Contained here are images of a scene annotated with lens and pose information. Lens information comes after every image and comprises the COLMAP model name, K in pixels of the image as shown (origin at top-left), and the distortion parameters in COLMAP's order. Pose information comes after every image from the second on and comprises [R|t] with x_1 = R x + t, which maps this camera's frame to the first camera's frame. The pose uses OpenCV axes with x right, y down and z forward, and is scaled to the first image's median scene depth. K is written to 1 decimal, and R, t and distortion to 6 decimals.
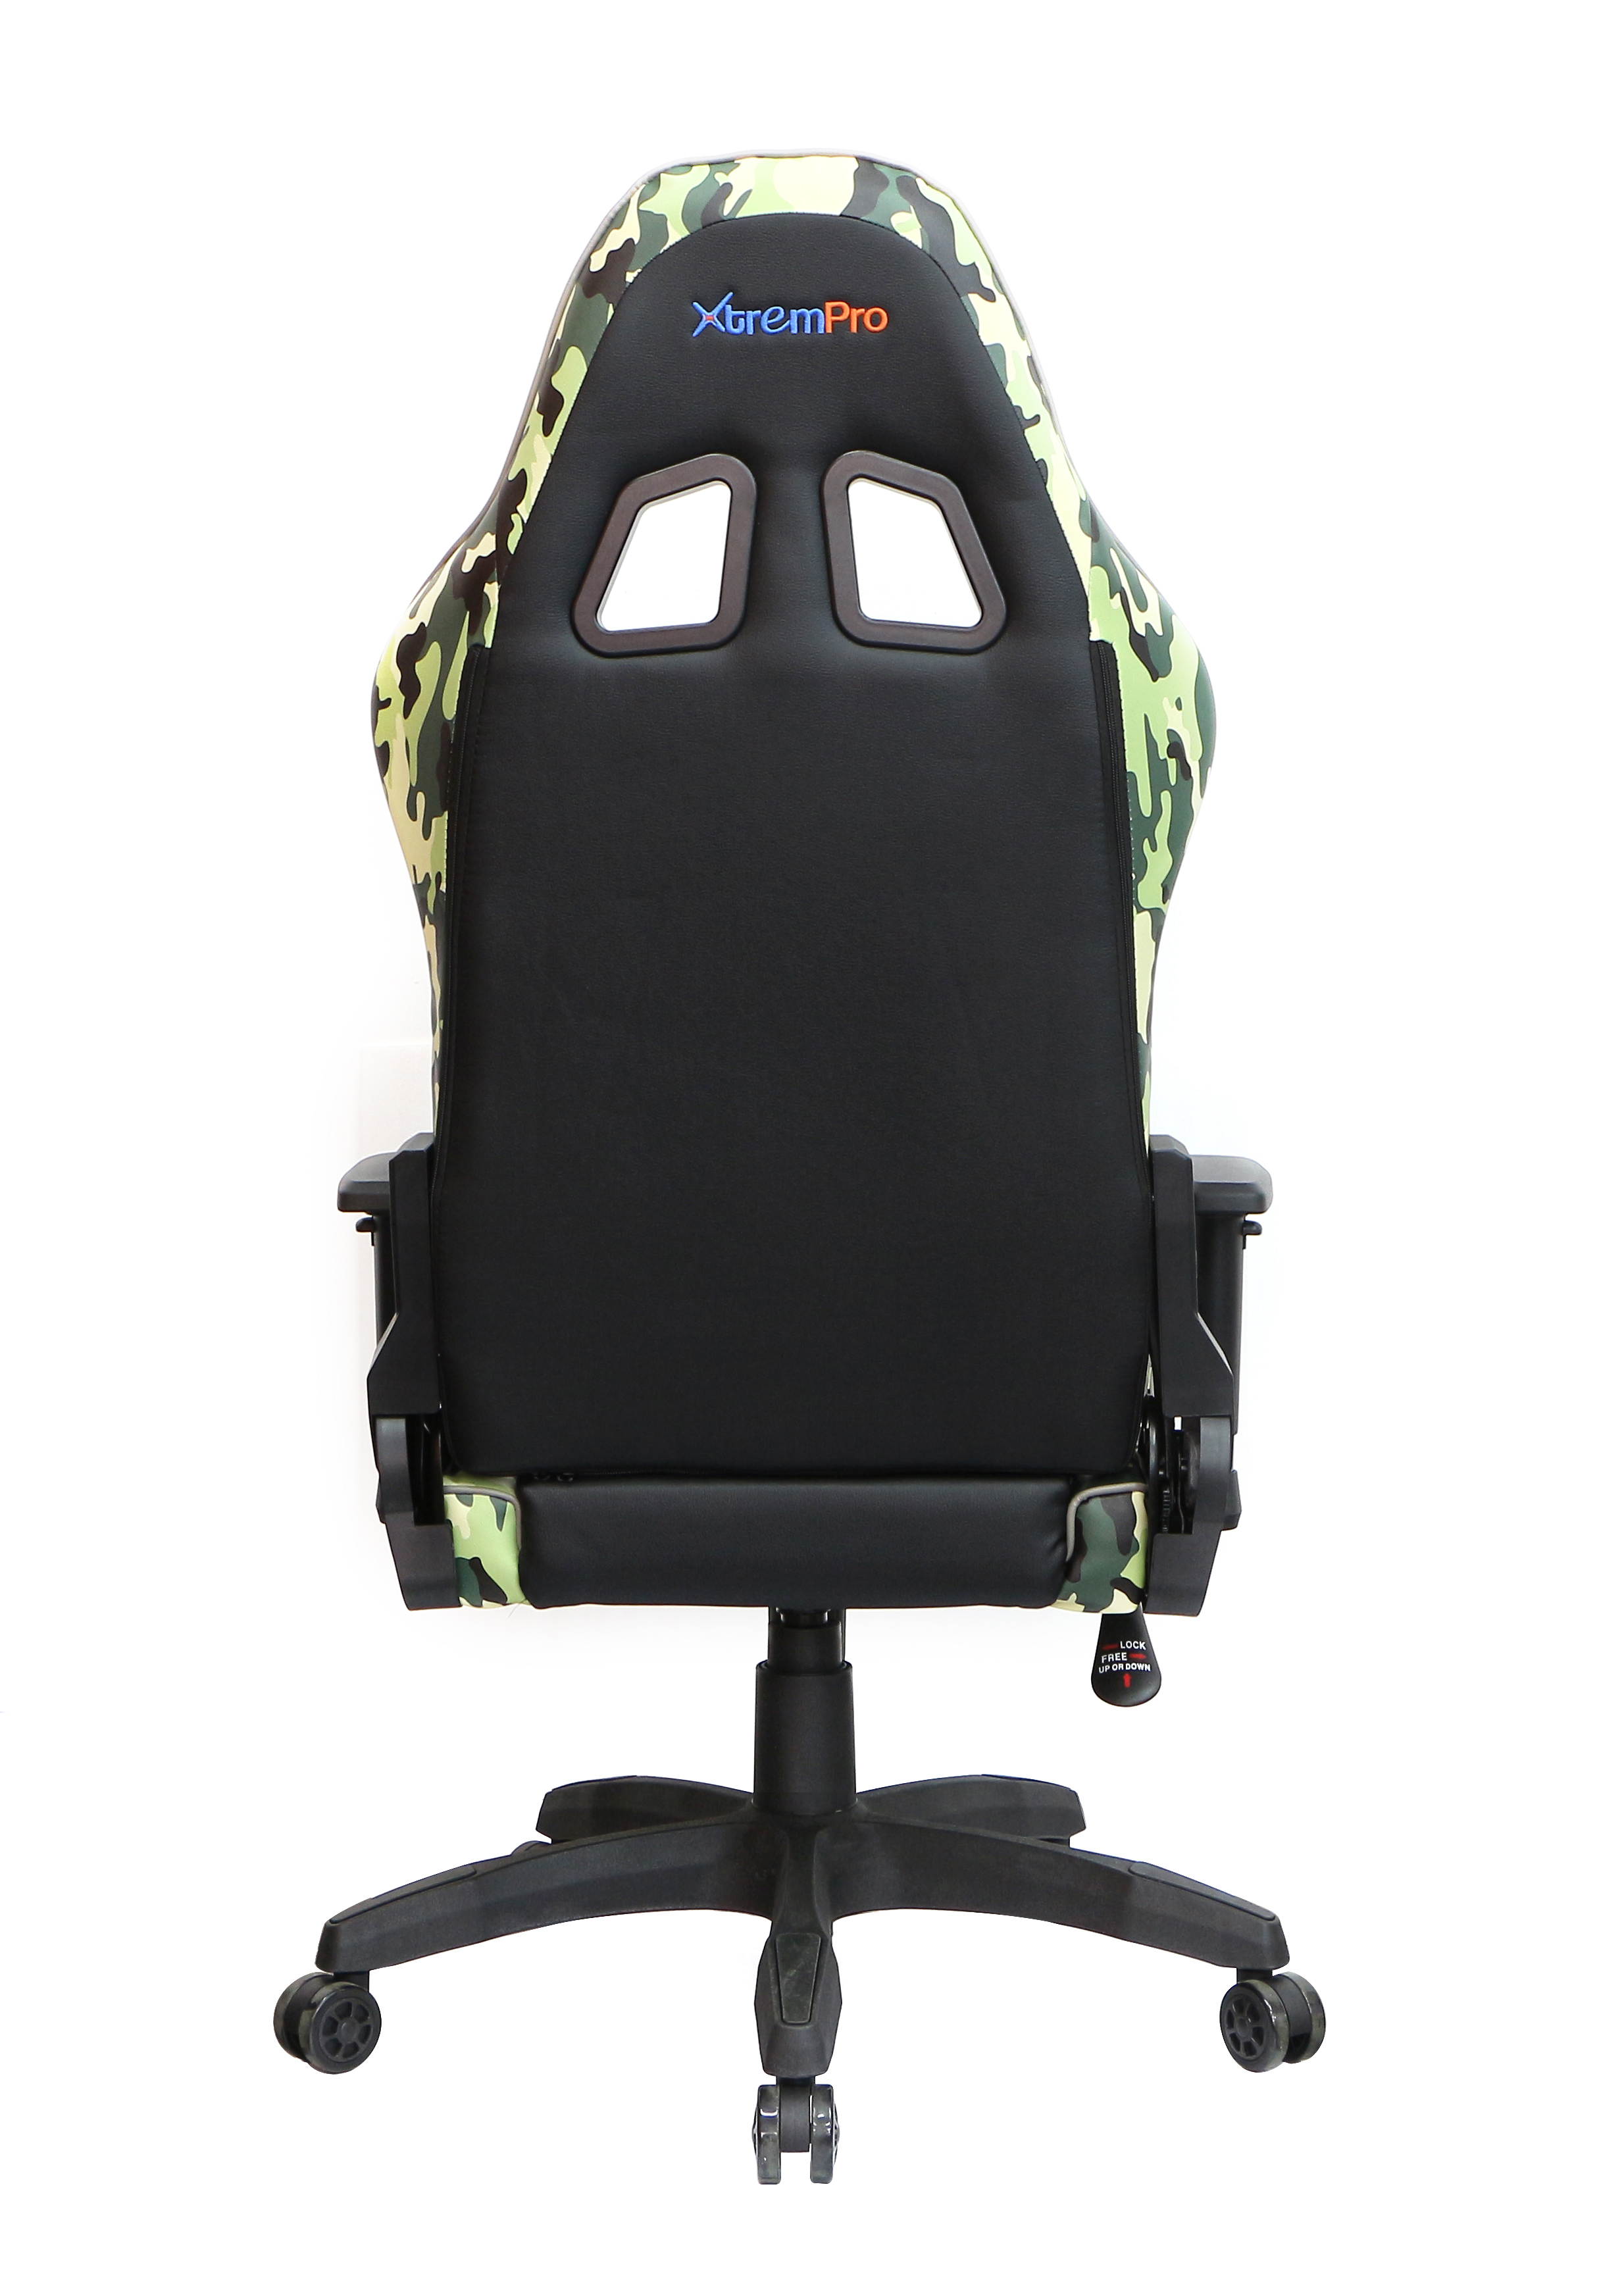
lens RADIAL K [[3649.6, 0, 812.0], [0, 3649.6, 1137.0], [0, 0, 1]] dist [-0.016264, -0.037991]
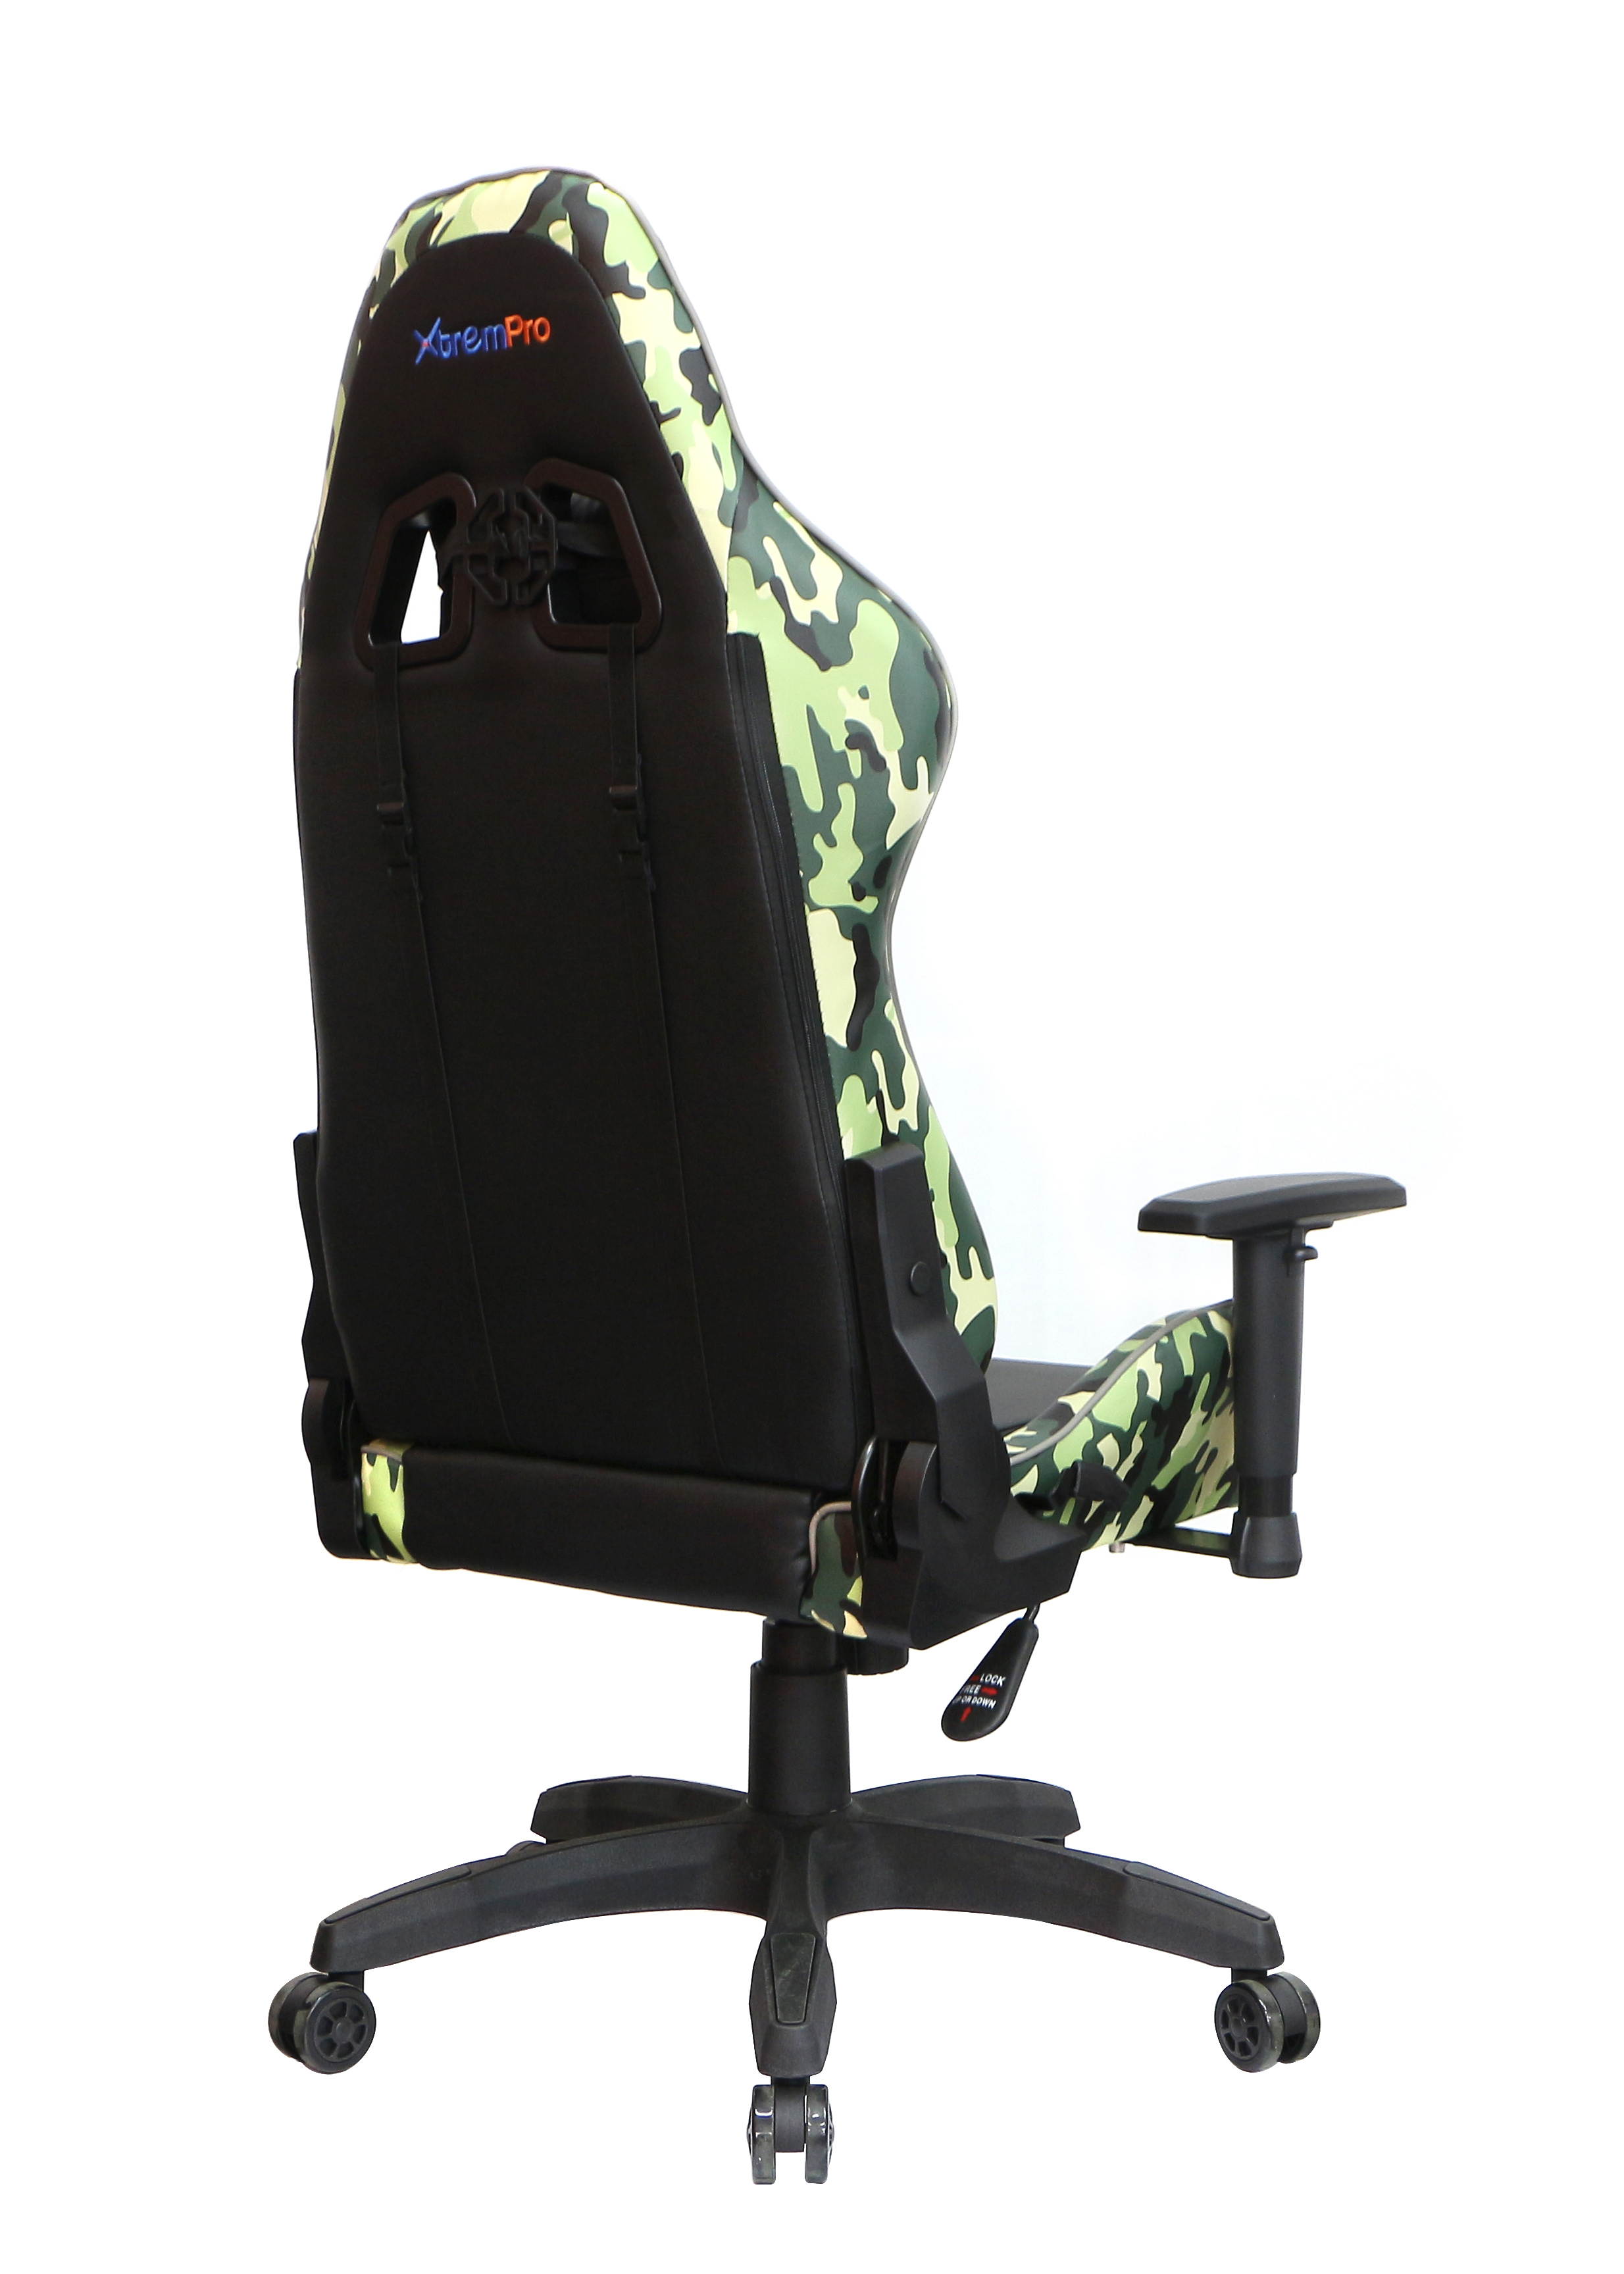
lens RADIAL K [[3649.6, 0, 812.0], [0, 3649.6, 1137.0], [0, 0, 1]] dist [-0.016264, -0.037991]
pose [[0.795794, 0.032944, -0.604671, 0.678664], [-0.031025, 0.999426, 0.013620, -0.014792], [0.604773, 0.007921, 0.796359, 0.229964]]
